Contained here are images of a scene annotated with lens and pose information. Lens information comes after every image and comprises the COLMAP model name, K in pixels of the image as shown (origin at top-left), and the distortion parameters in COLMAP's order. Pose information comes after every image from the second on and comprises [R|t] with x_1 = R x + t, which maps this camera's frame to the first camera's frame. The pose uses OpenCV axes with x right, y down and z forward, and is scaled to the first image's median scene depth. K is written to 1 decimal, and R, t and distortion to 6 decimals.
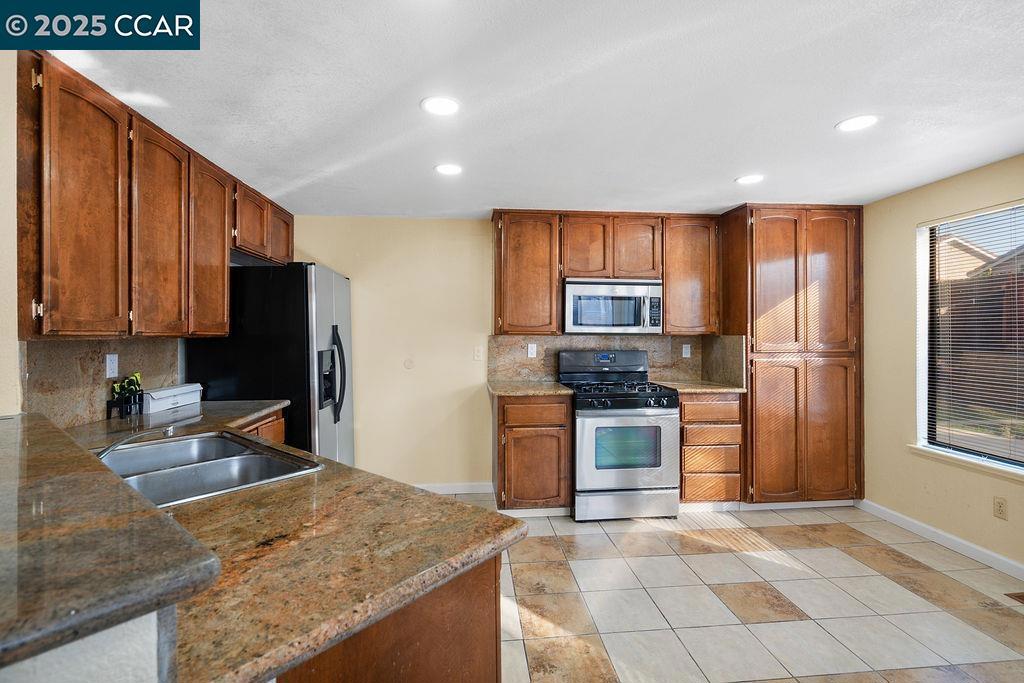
lens RADIAL K [[470.2, 0, 518.0], [0, 470.2, 327.9], [0, 0, 1]] dist [-0.003802, 0.002156]
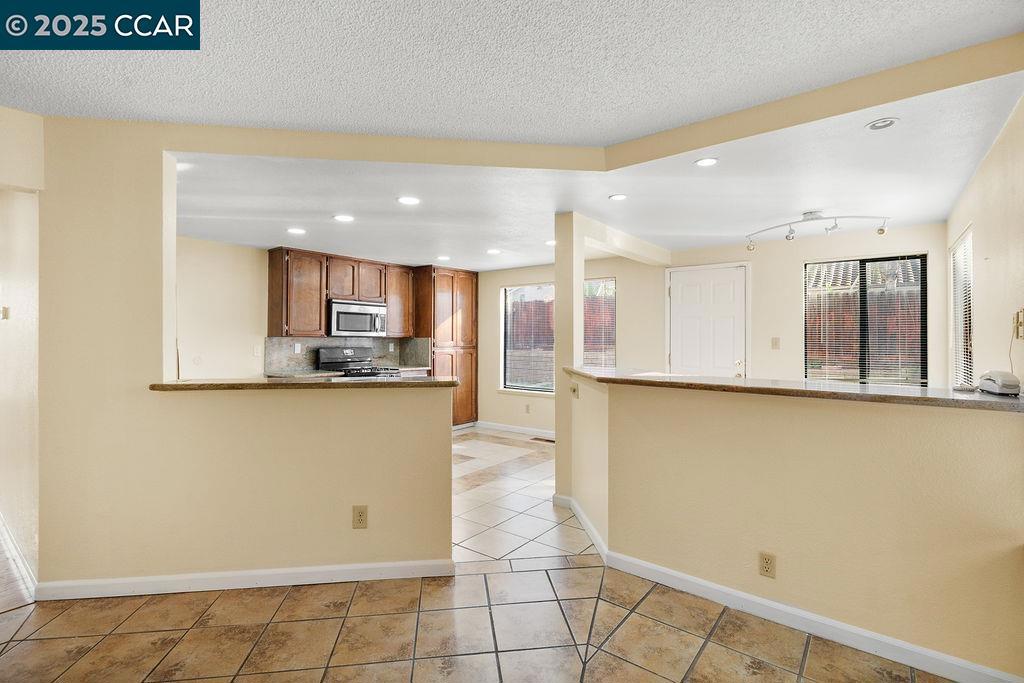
lens RADIAL K [[470.2, 0, 512.0], [0, 470.2, 338.0], [0, 0, 1]] dist [-0.003802, 0.002156]
pose [[0.696592, 0.001909, 0.717465, -0.571418], [-0.009071, 0.999940, 0.006146, 0.003302], [-0.717410, -0.010790, 0.696568, -0.464505]]
